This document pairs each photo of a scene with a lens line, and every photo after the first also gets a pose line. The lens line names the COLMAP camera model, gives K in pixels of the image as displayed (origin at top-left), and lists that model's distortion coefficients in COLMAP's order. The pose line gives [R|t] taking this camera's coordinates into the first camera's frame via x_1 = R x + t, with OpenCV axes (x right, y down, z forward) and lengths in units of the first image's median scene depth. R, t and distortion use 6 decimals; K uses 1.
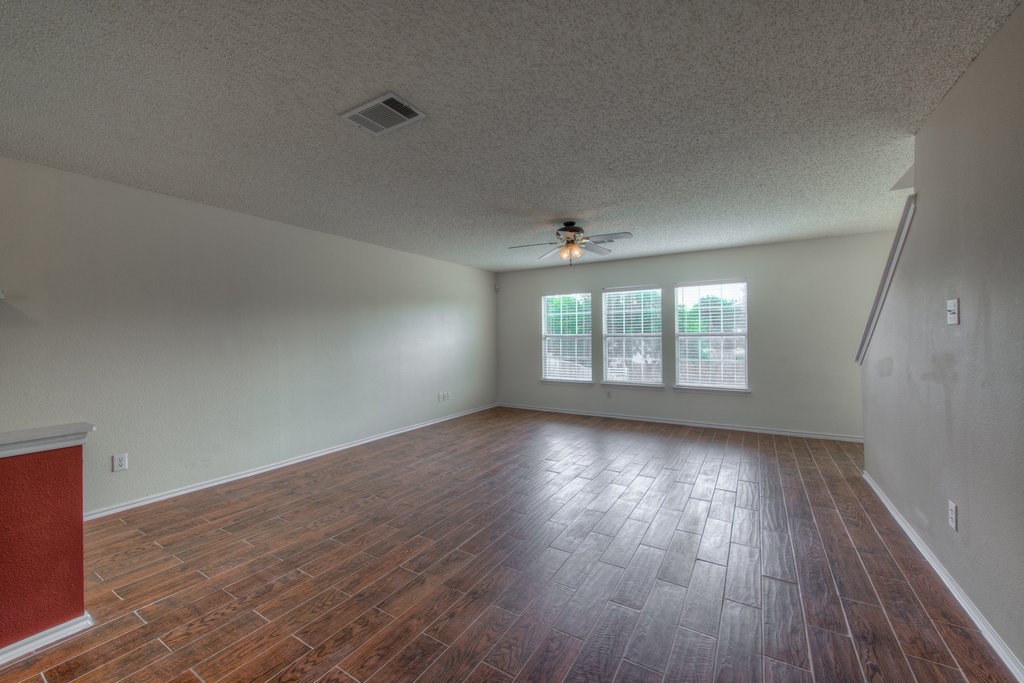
lens RADIAL K [[399.4, 0, 508.1], [0, 399.4, 337.0], [0, 0, 1]] dist [-0.000391, 0.000057]
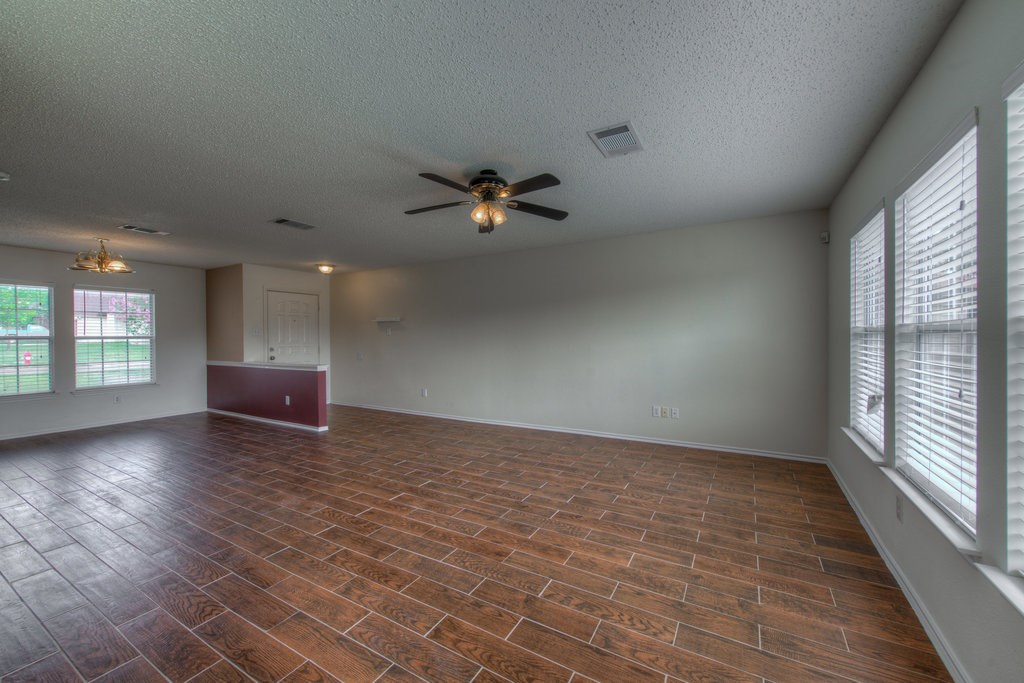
lens RADIAL K [[399.4, 0, 508.1], [0, 399.4, 337.0], [0, 0, 1]] dist [-0.000391, 0.000057]
pose [[0.020774, 0.007174, -0.999758, 0.940759], [0.001731, 0.999972, 0.007212, 0.004648], [0.999783, -0.001880, 0.020761, 1.139815]]
